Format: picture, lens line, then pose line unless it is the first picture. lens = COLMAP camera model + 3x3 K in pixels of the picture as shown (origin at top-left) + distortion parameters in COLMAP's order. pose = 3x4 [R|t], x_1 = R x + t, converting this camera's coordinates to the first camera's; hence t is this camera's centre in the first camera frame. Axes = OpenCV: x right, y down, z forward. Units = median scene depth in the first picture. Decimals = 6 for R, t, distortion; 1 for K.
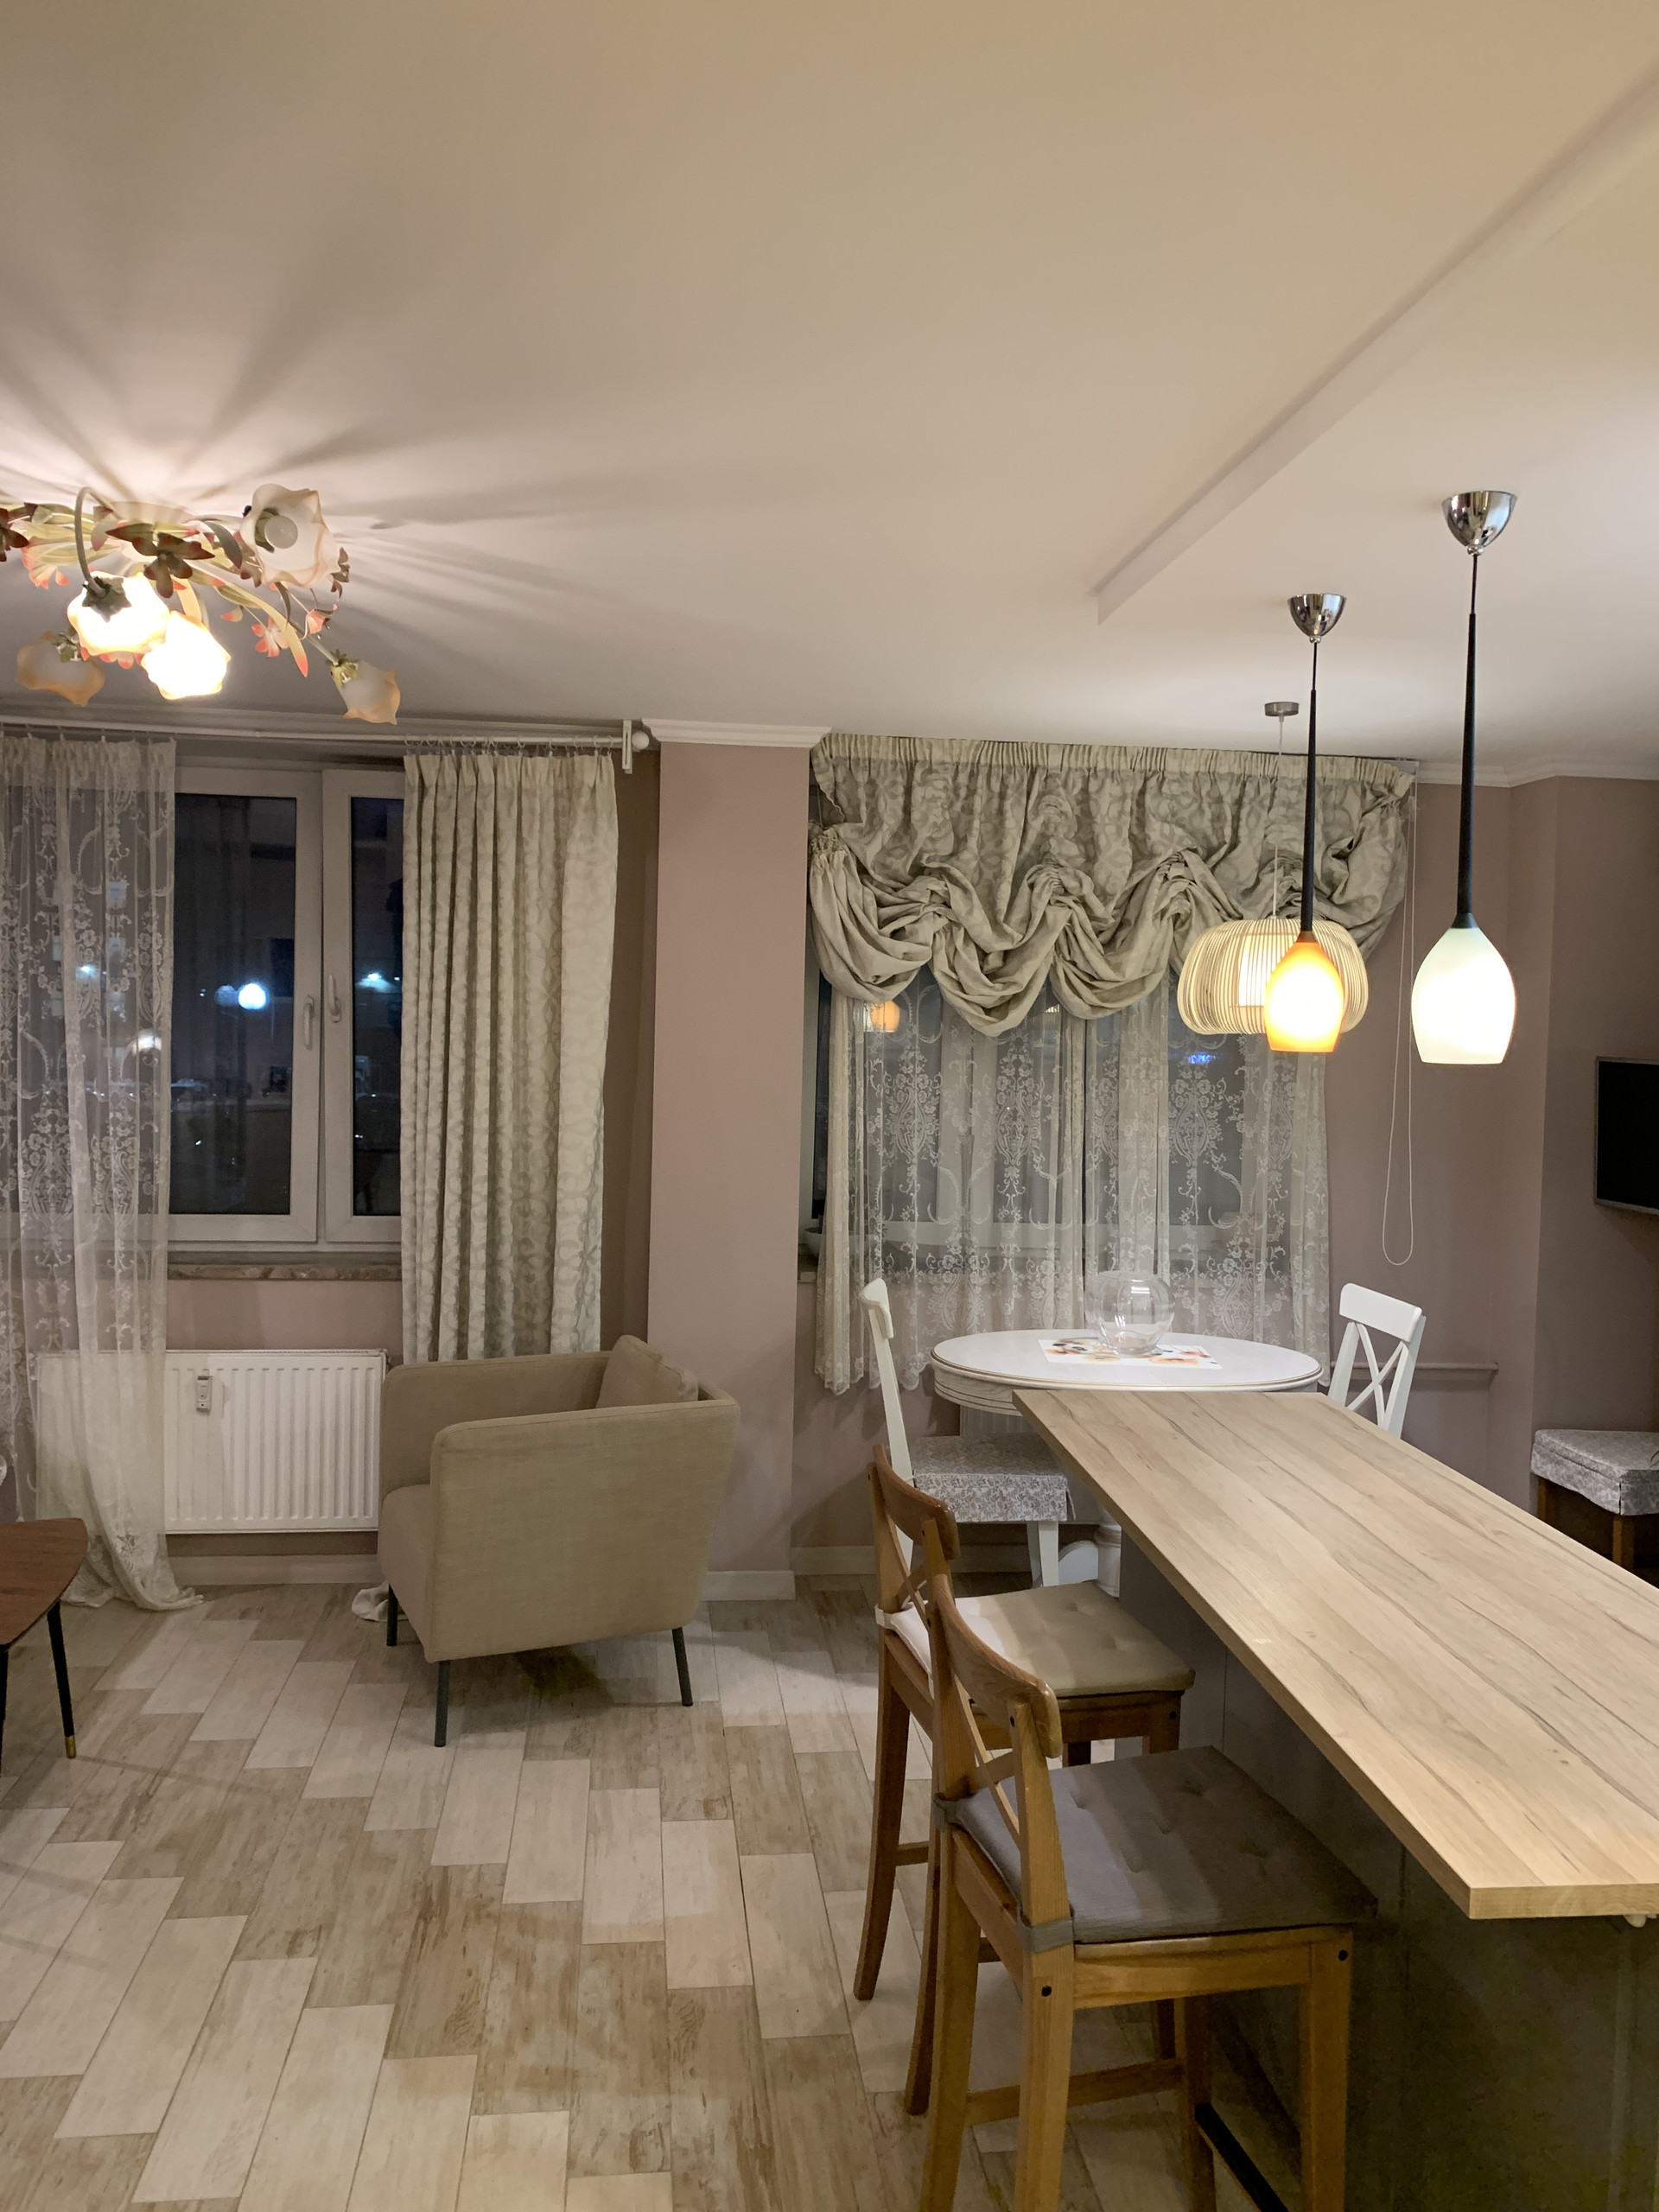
lens RADIAL K [[1697.1, 0, 836.2], [0, 1697.1, 1086.4], [0, 0, 1]] dist [0.051538, -0.095677]
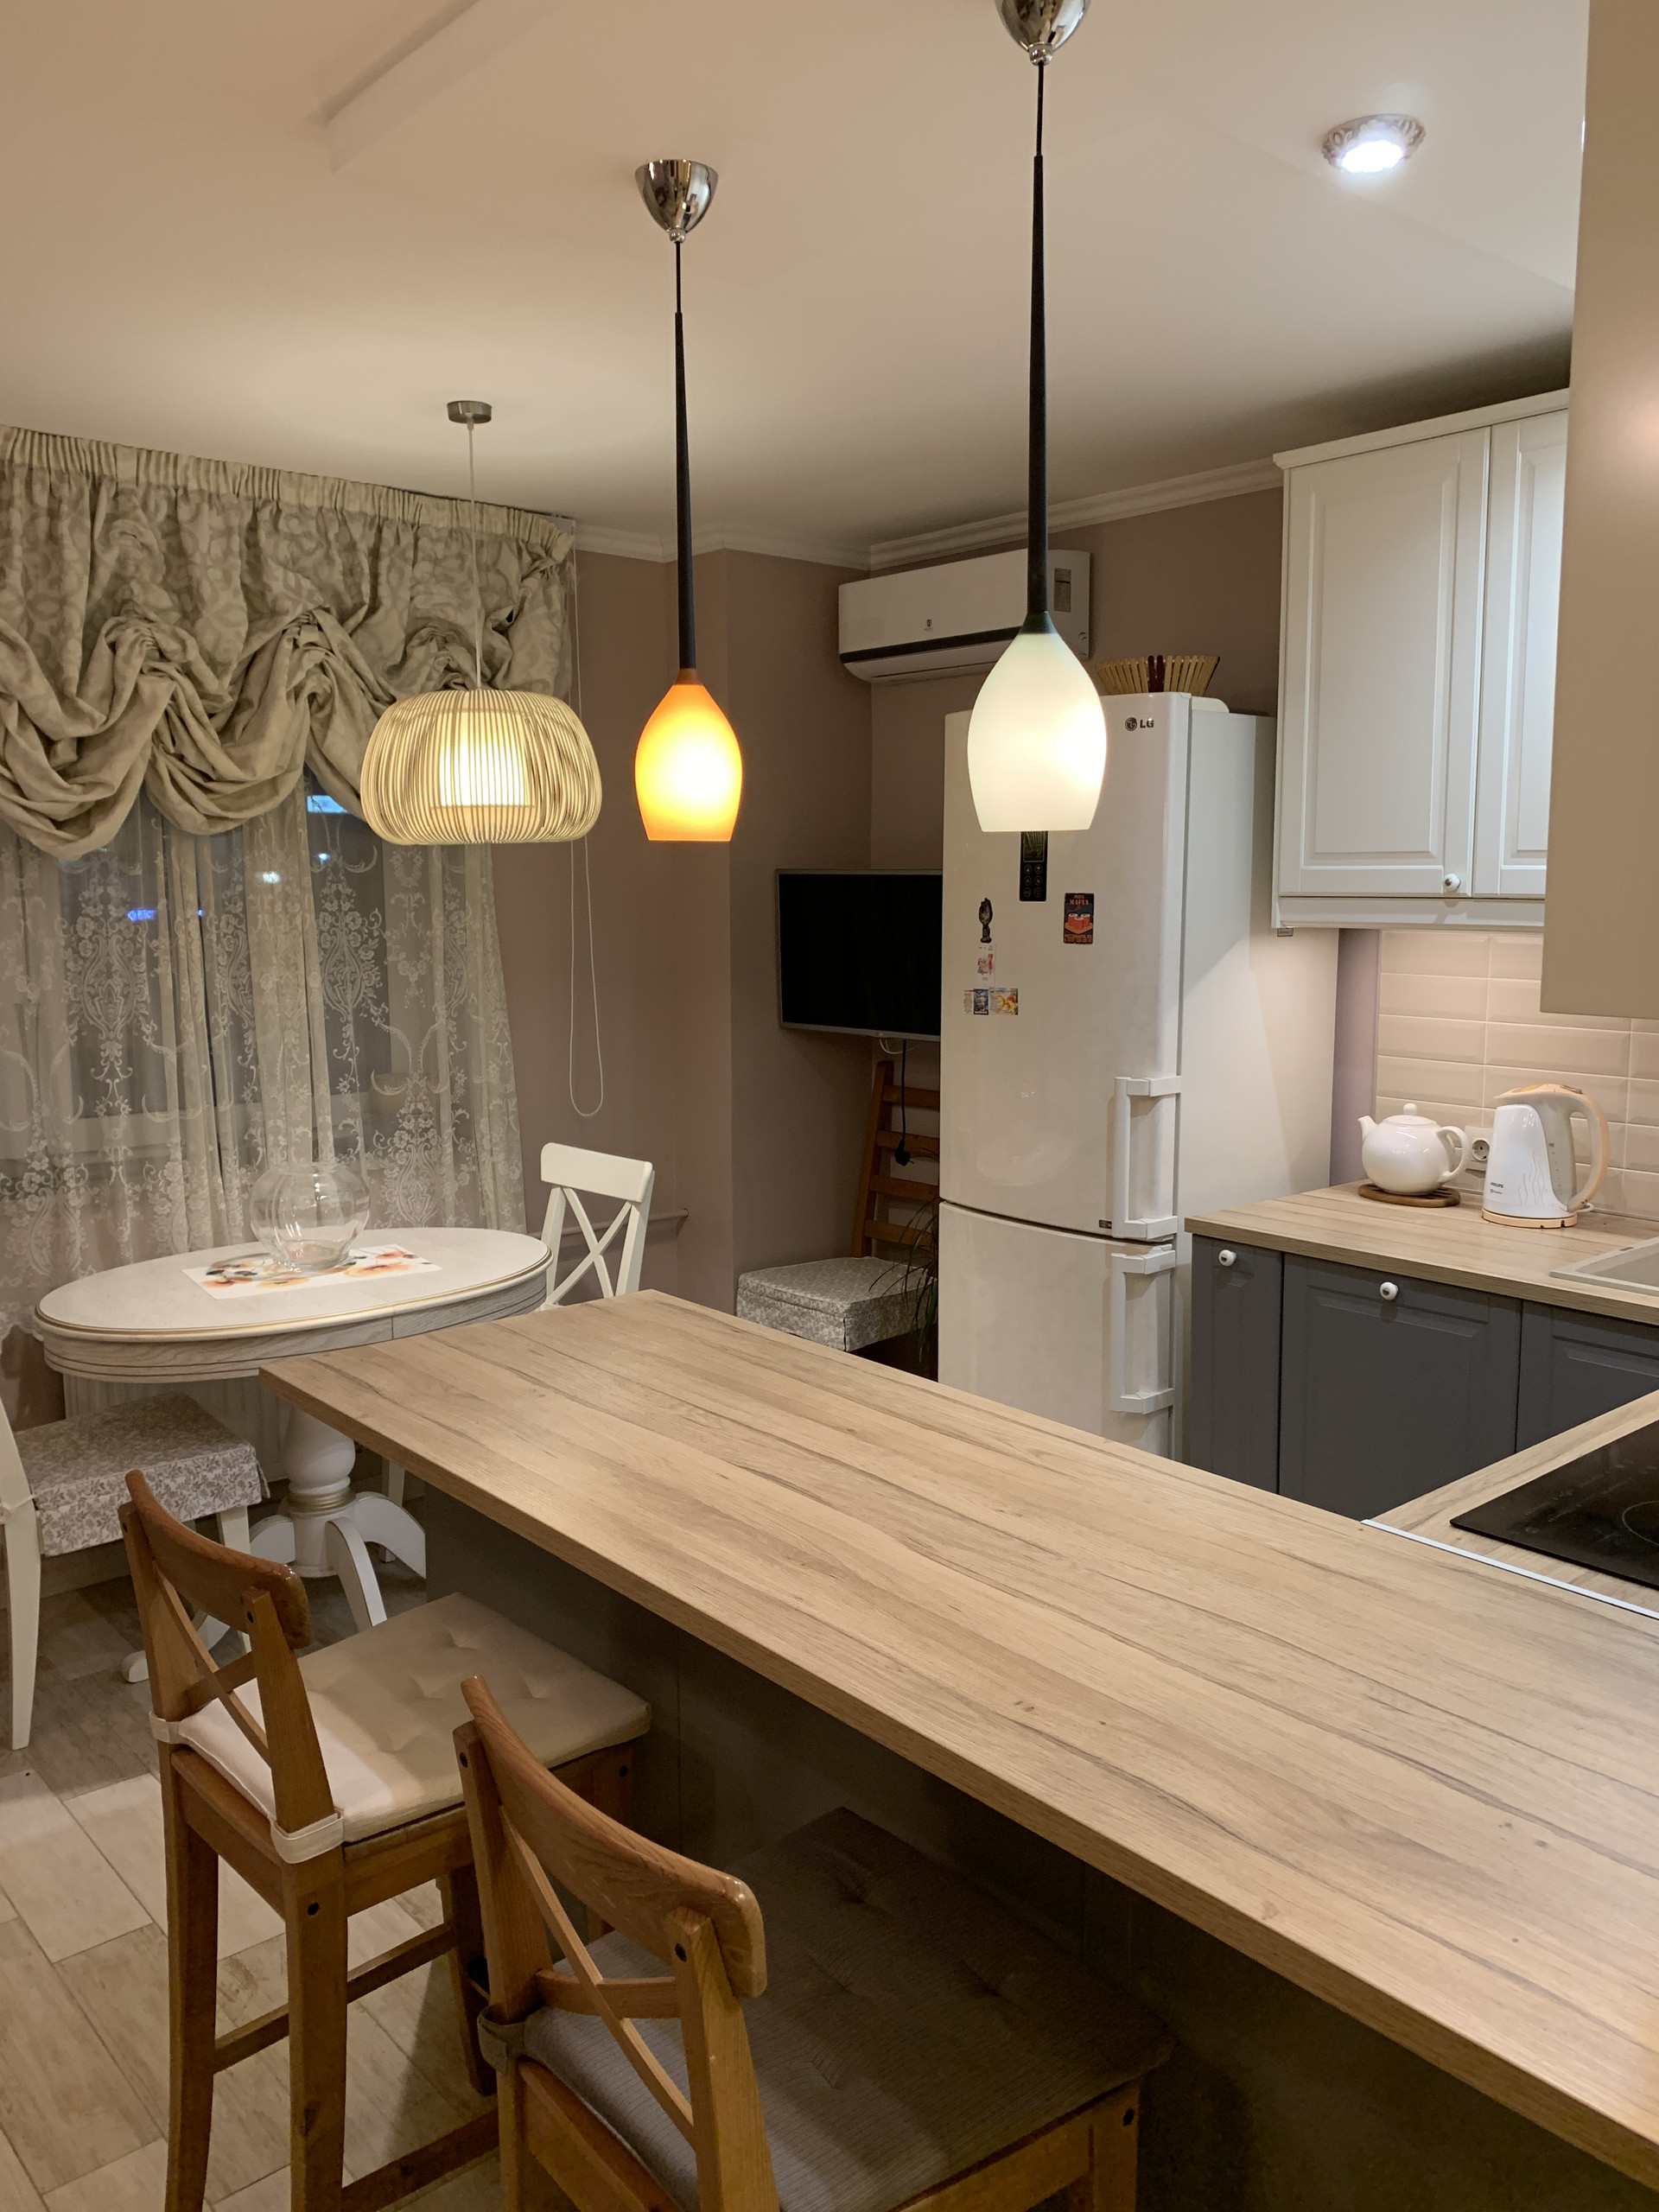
lens RADIAL K [[1697.1, 0, 836.2], [0, 1697.1, 1086.4], [0, 0, 1]] dist [0.051538, -0.095677]
pose [[0.824992, -0.101137, 0.556021, -0.051781], [0.051707, 0.993238, 0.103944, 0.006709], [-0.562774, -0.057003, 0.824643, 0.227174]]
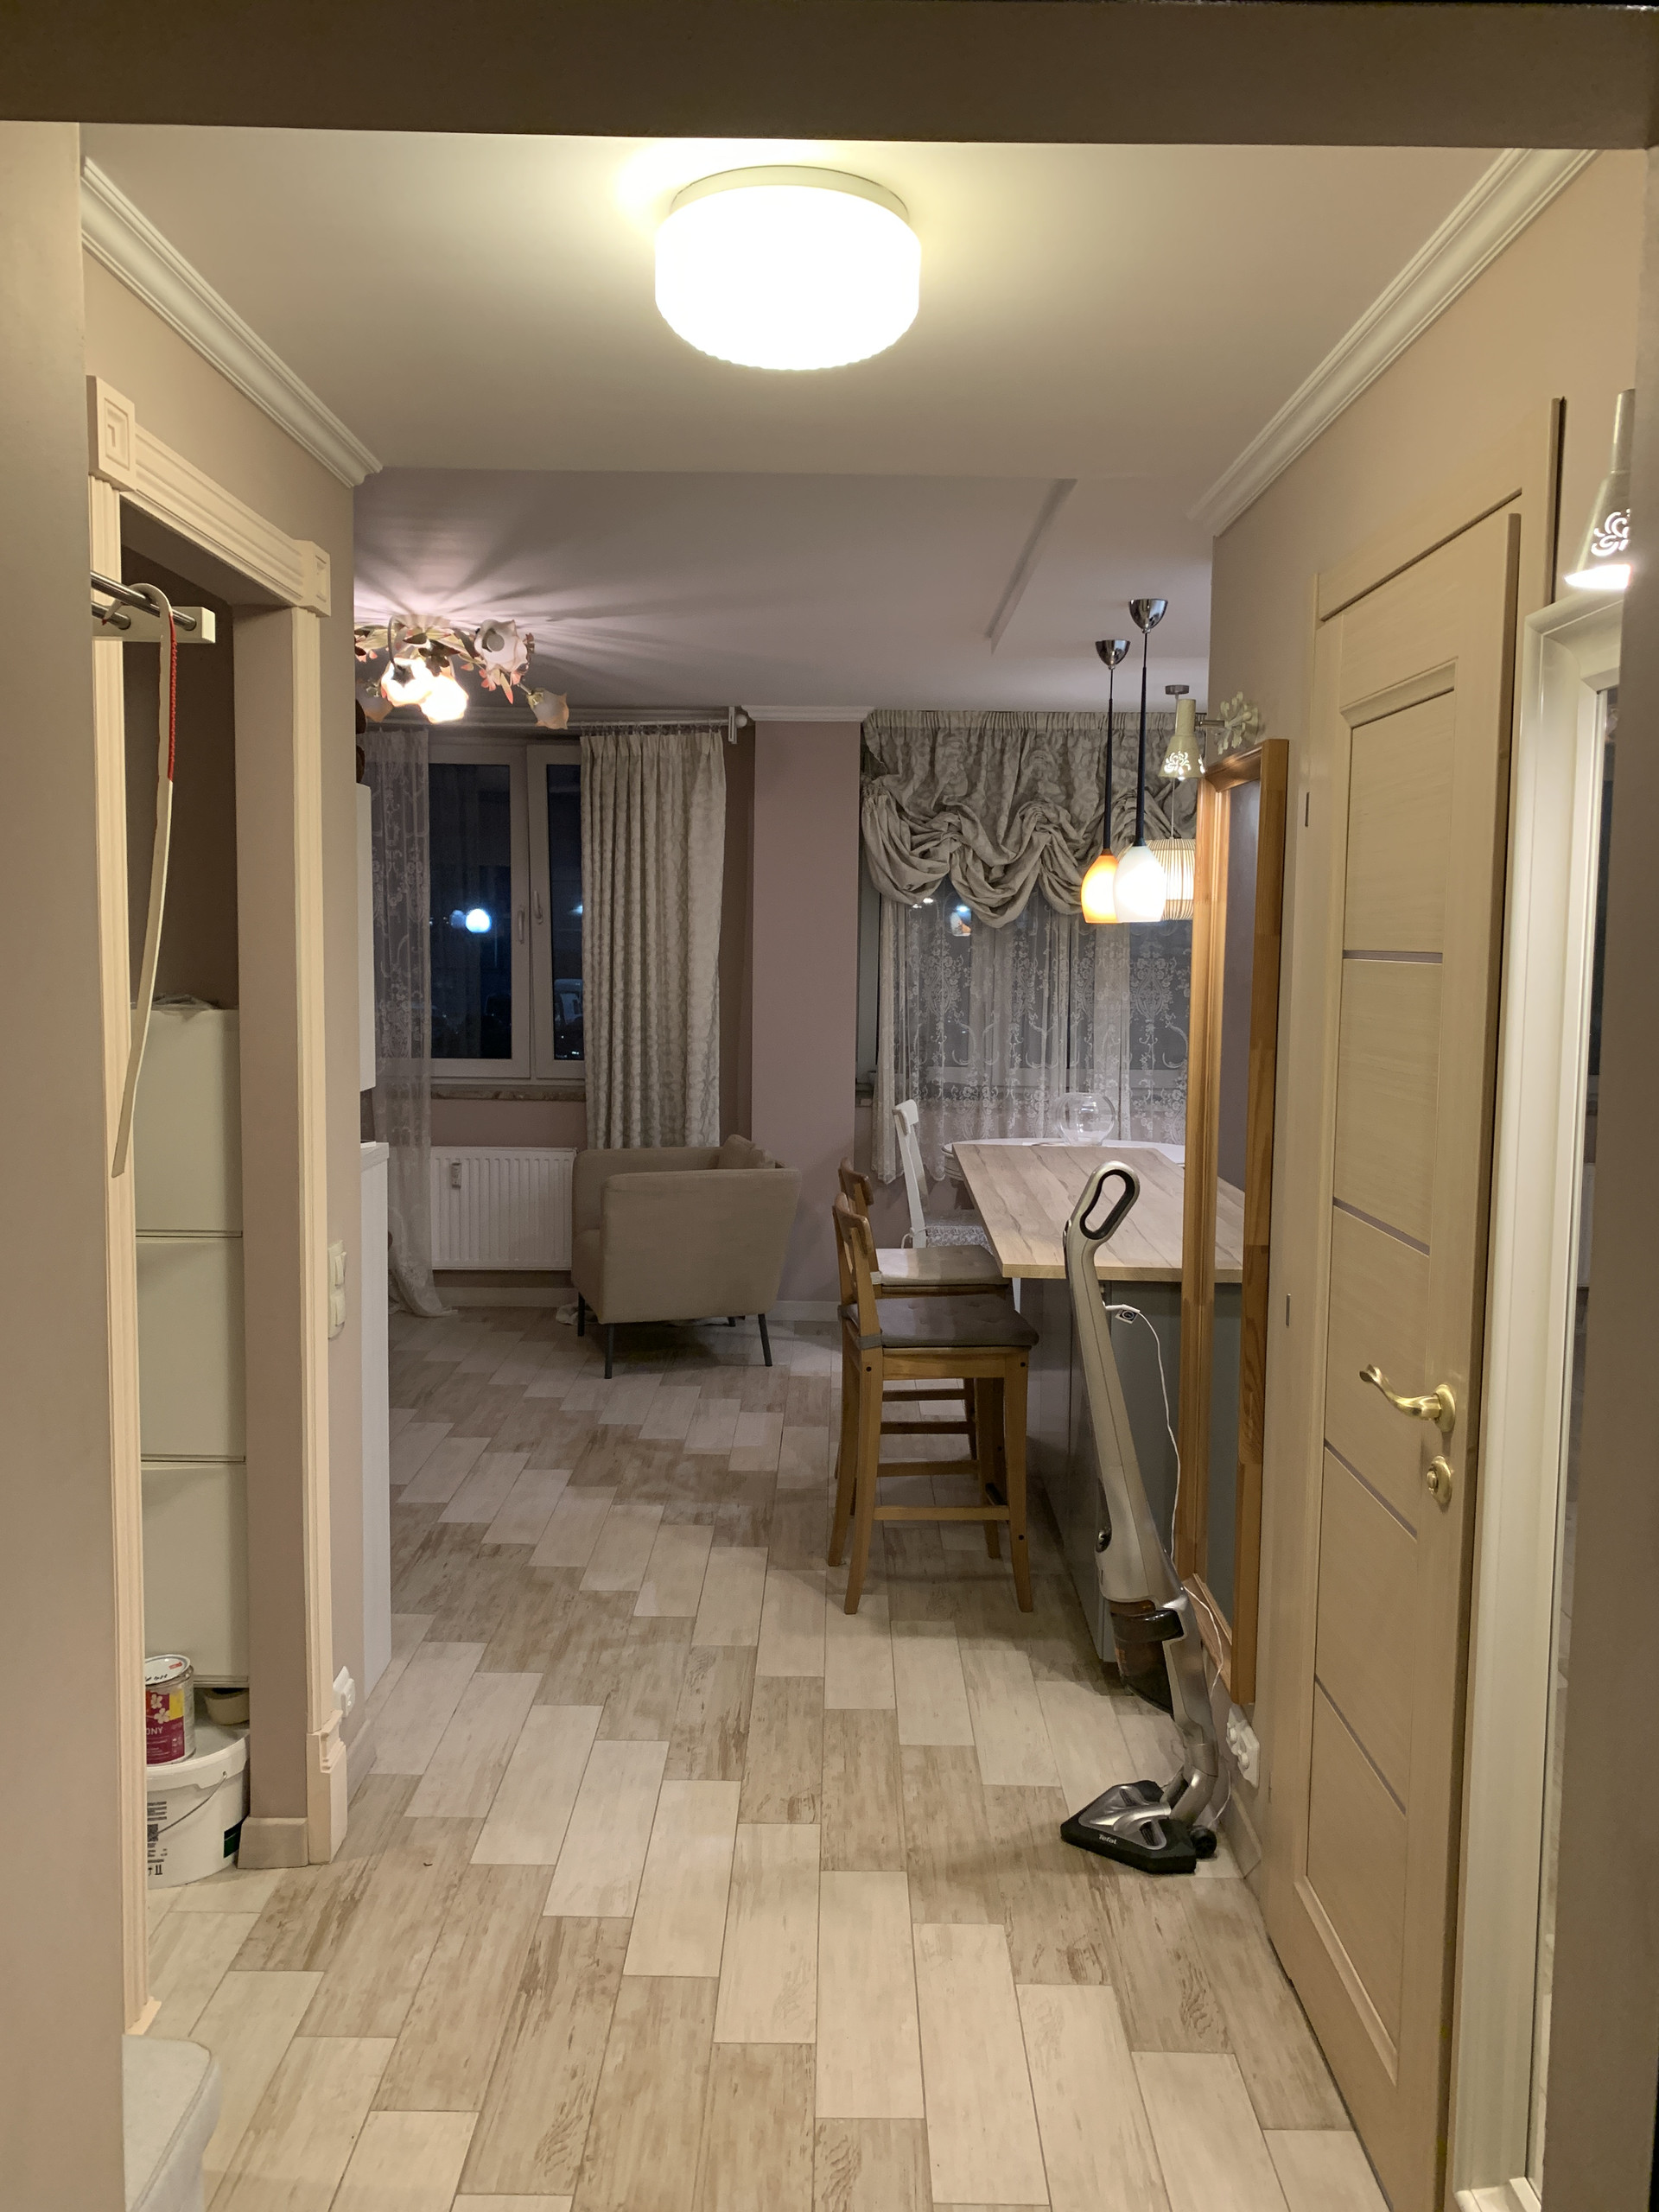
lens RADIAL K [[1663.0, 0, 809.6], [0, 1663.0, 1113.7], [0, 0, 1]] dist [0.137908, -0.192783]
pose [[0.990945, 0.002663, -0.134244, 0.126602], [0.005771, 0.998035, 0.062399, 0.037052], [0.134146, -0.062609, 0.988982, -0.387710]]
